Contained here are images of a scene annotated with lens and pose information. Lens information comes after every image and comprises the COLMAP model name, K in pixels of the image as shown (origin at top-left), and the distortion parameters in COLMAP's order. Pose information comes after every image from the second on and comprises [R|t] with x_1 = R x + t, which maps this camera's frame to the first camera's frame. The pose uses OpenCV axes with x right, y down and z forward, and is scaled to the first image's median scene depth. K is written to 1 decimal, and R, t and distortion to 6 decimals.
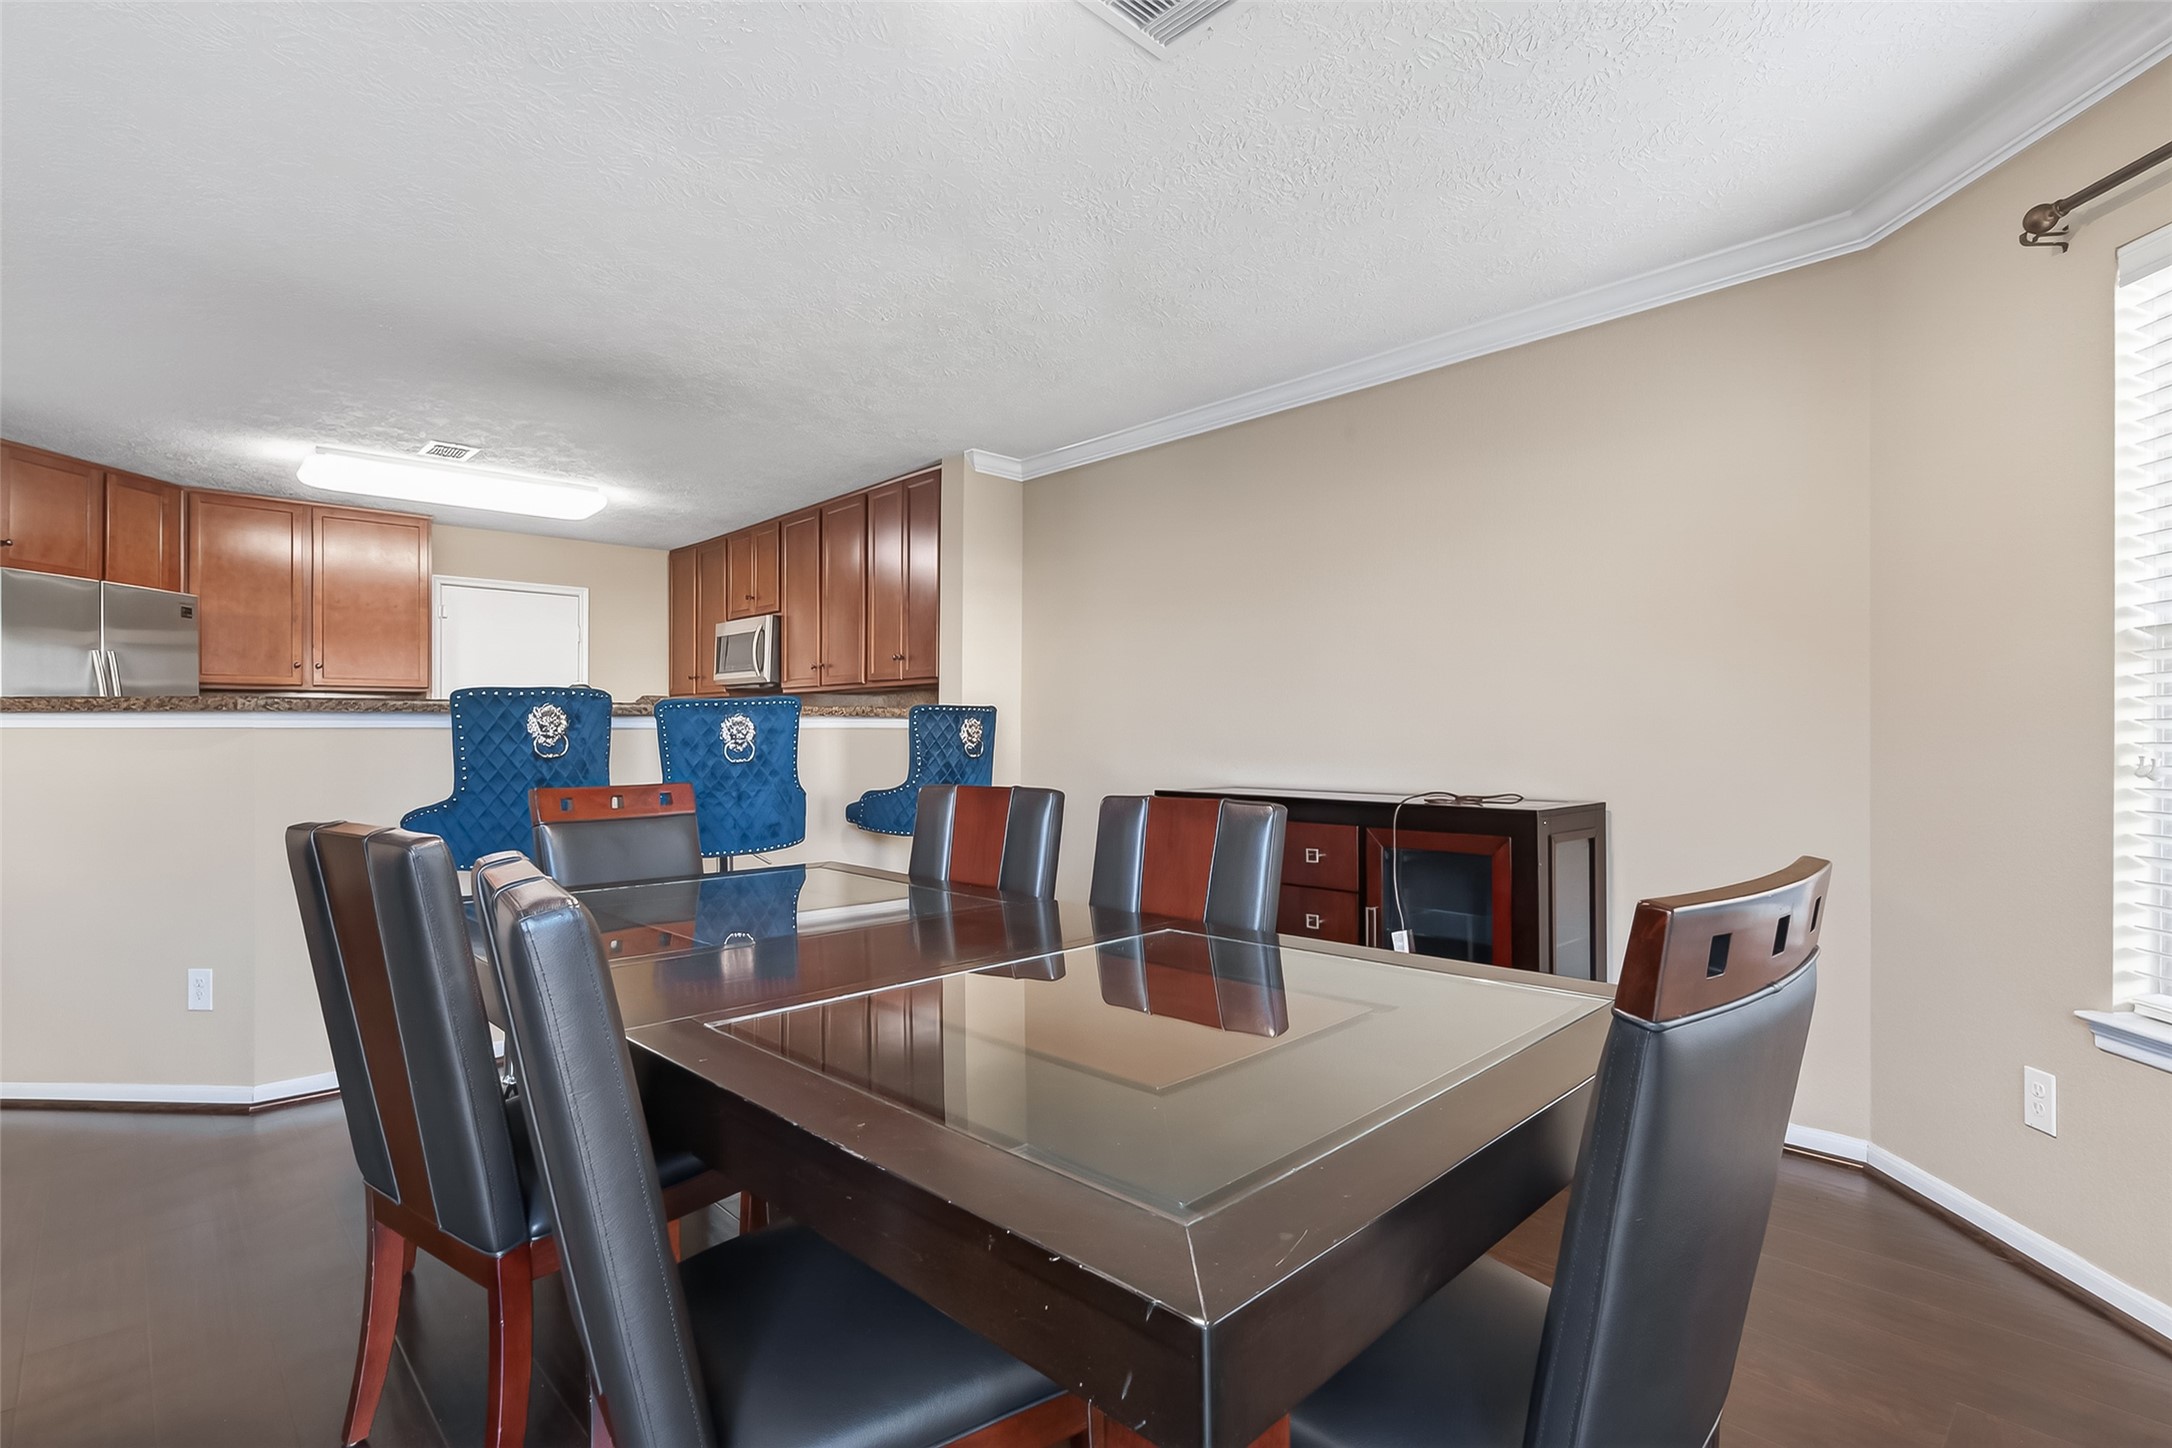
lens RADIAL K [[1060.3, 0, 1090.5], [0, 1060.3, 734.6], [0, 0, 1]] dist [-0.011579, 0.000709]
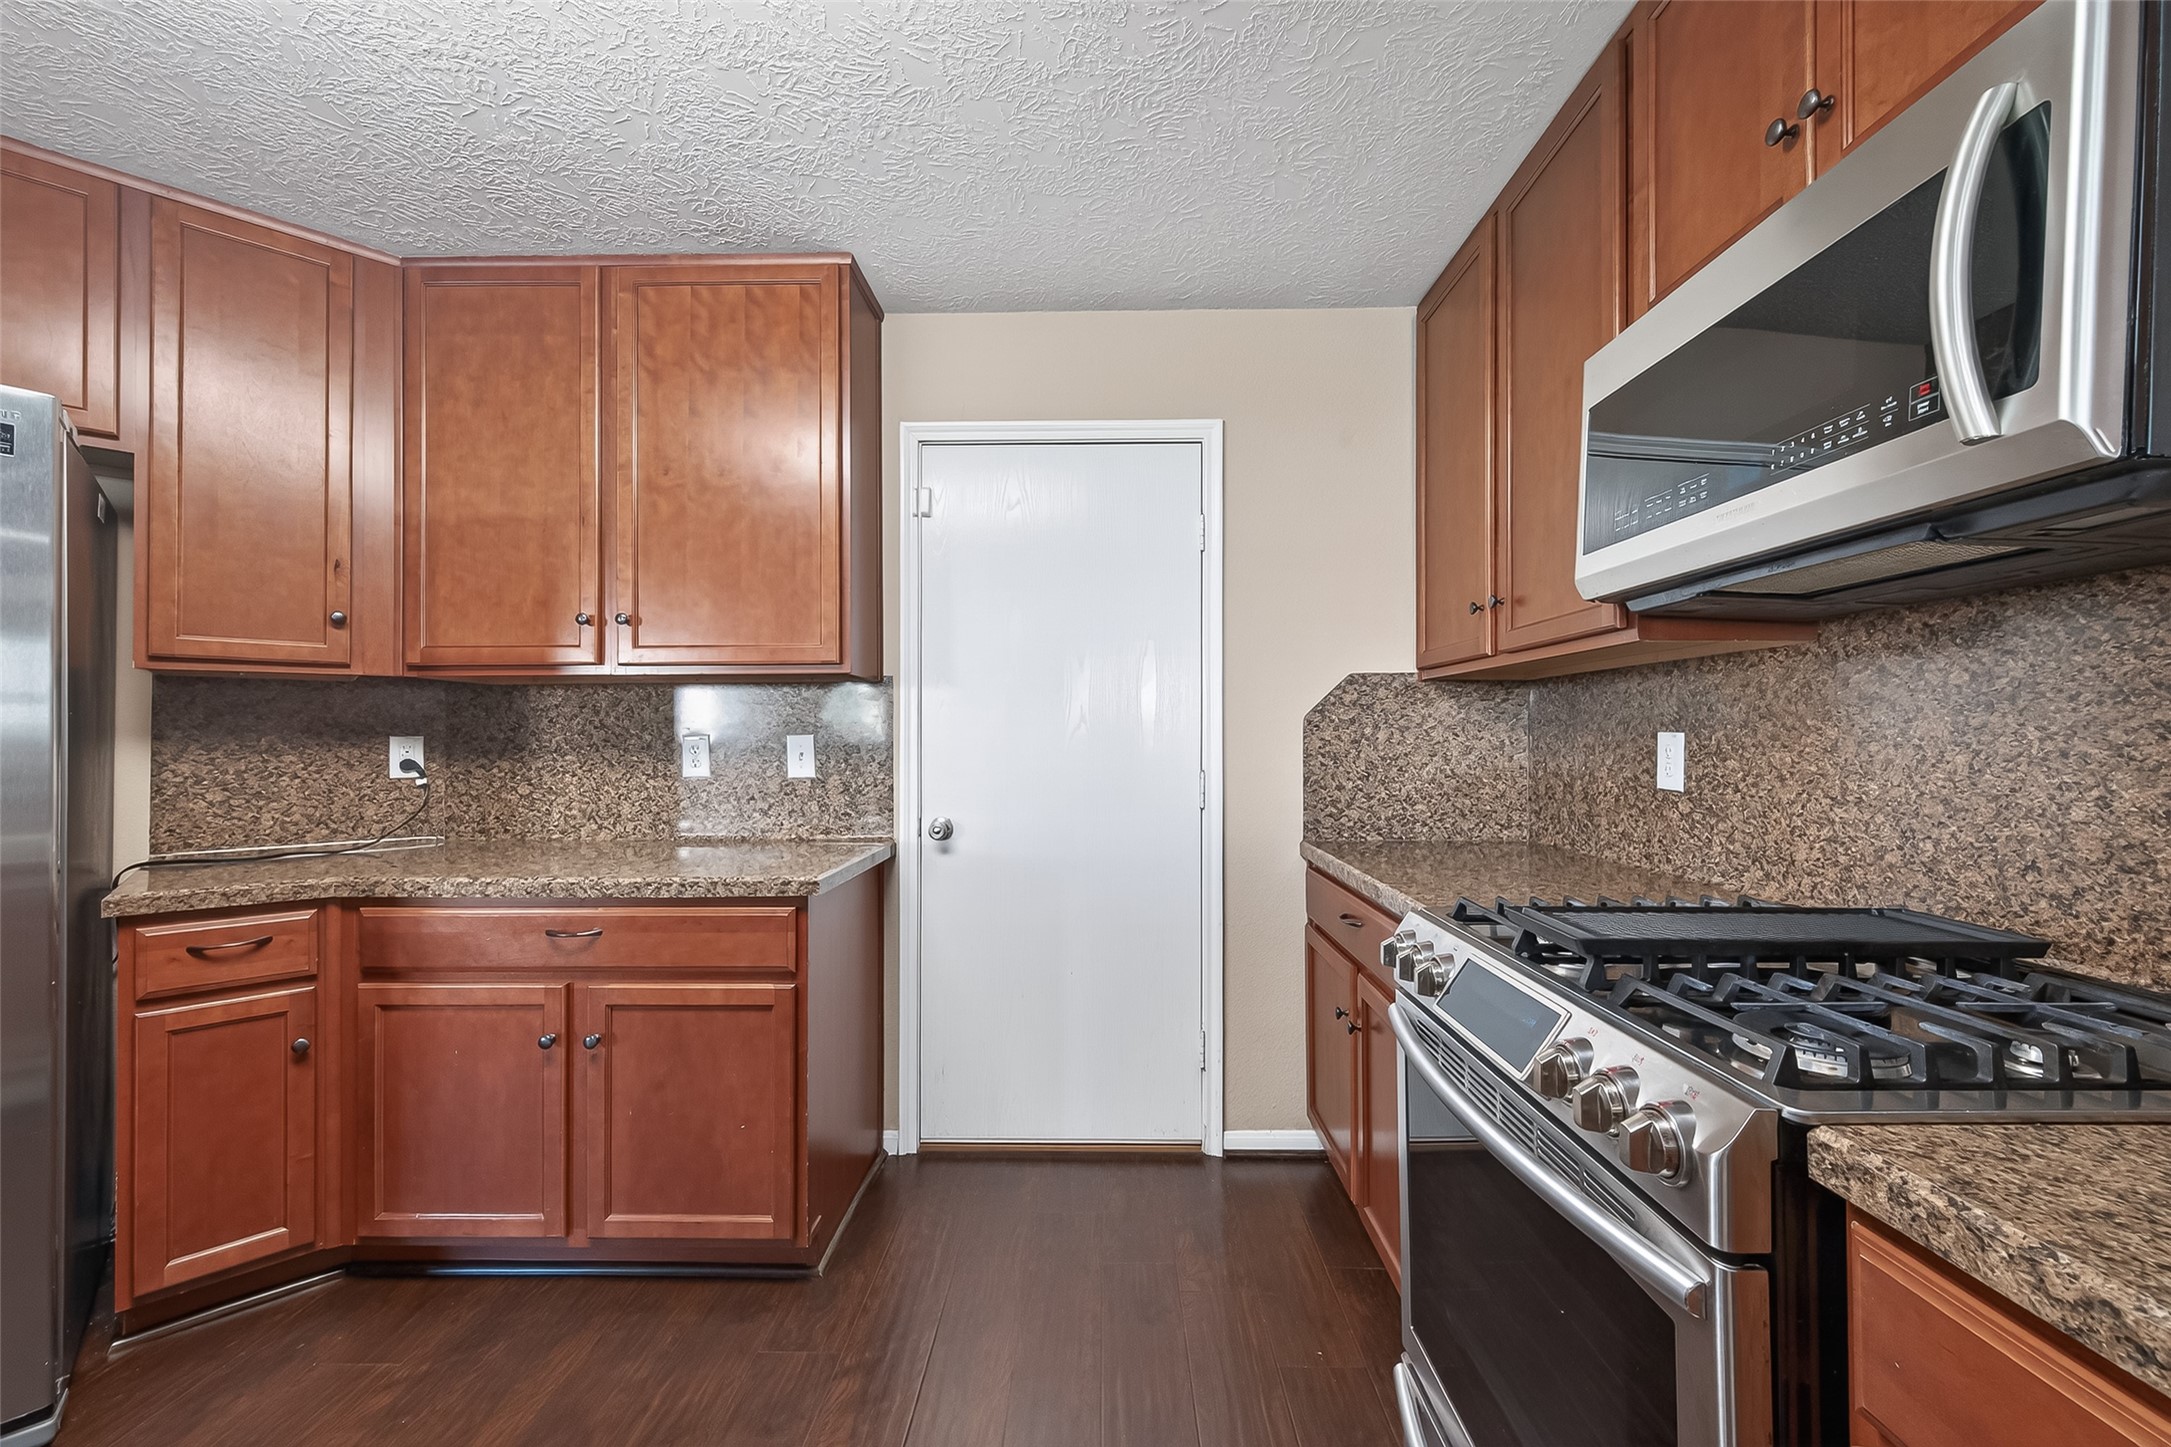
lens RADIAL K [[846.9, 0, 1095.5], [0, 846.9, 730.5], [0, 0, 1]] dist [0.006740, -0.001886]
pose [[0.721236, -0.006383, -0.692660, -0.423902], [-0.000382, 0.999954, -0.009613, -0.018202], [0.692690, 0.007198, 0.721200, 1.097604]]
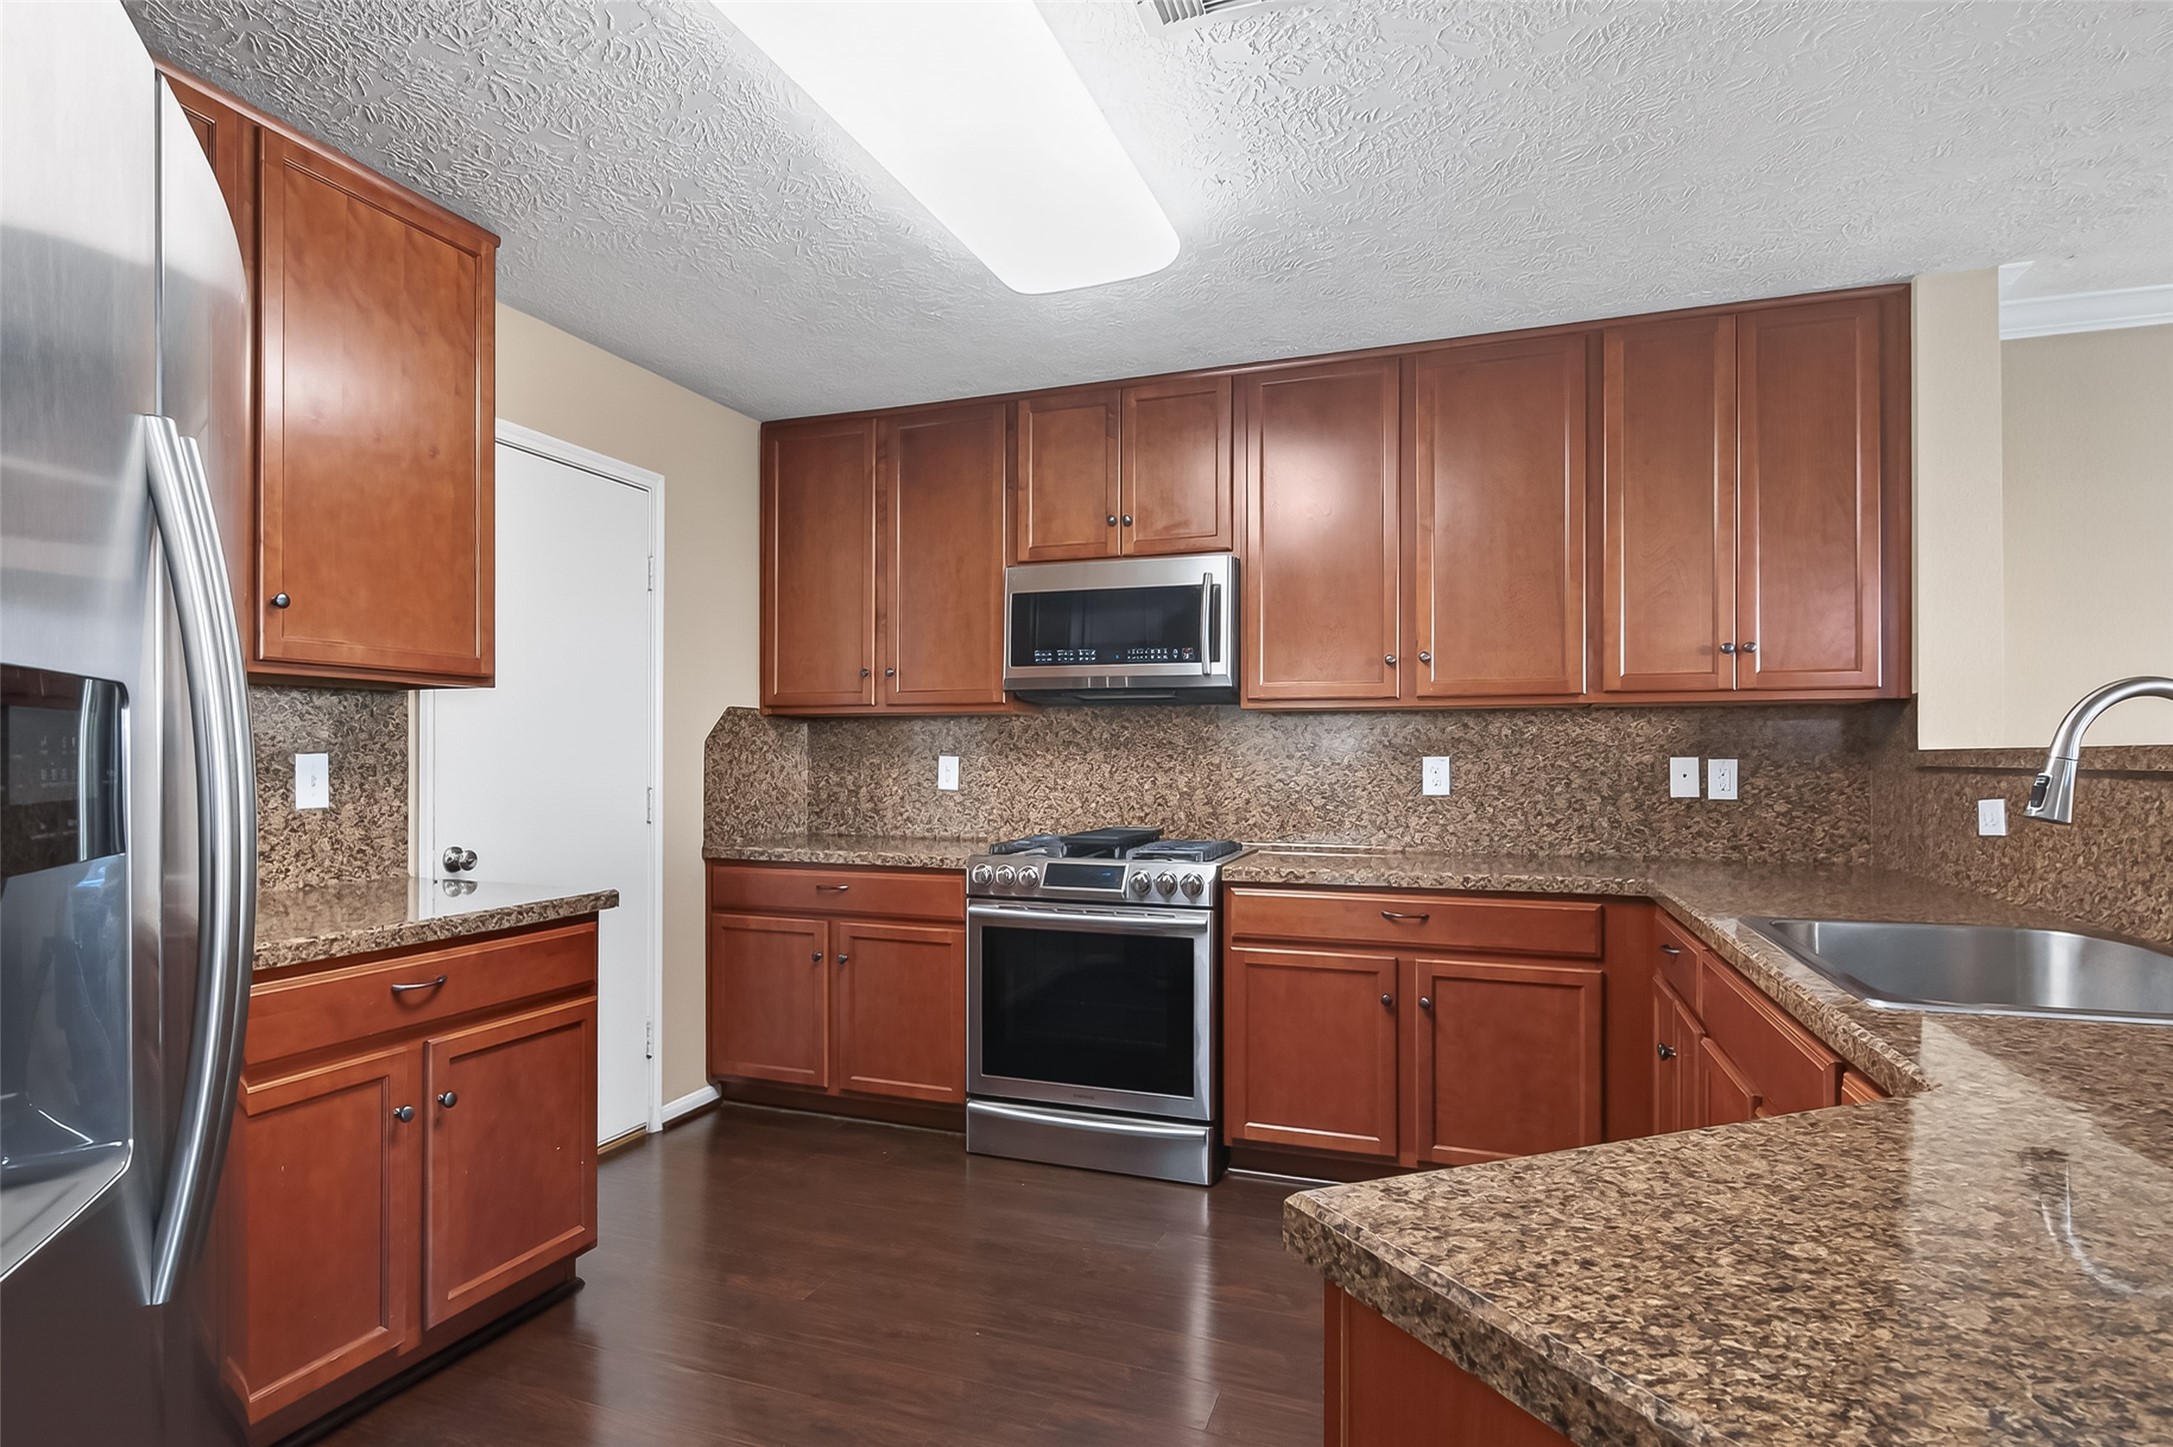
lens RADIAL K [[1181.7, 0, 1003.5], [0, 1181.7, 750.0], [0, 0, 1]] dist [-0.006185, -0.003474]
pose [[0.907228, 0.005738, 0.420600, -0.846777], [-0.001978, 0.999954, -0.009376, -0.017579], [-0.420634, 0.007674, 0.907198, 0.699065]]
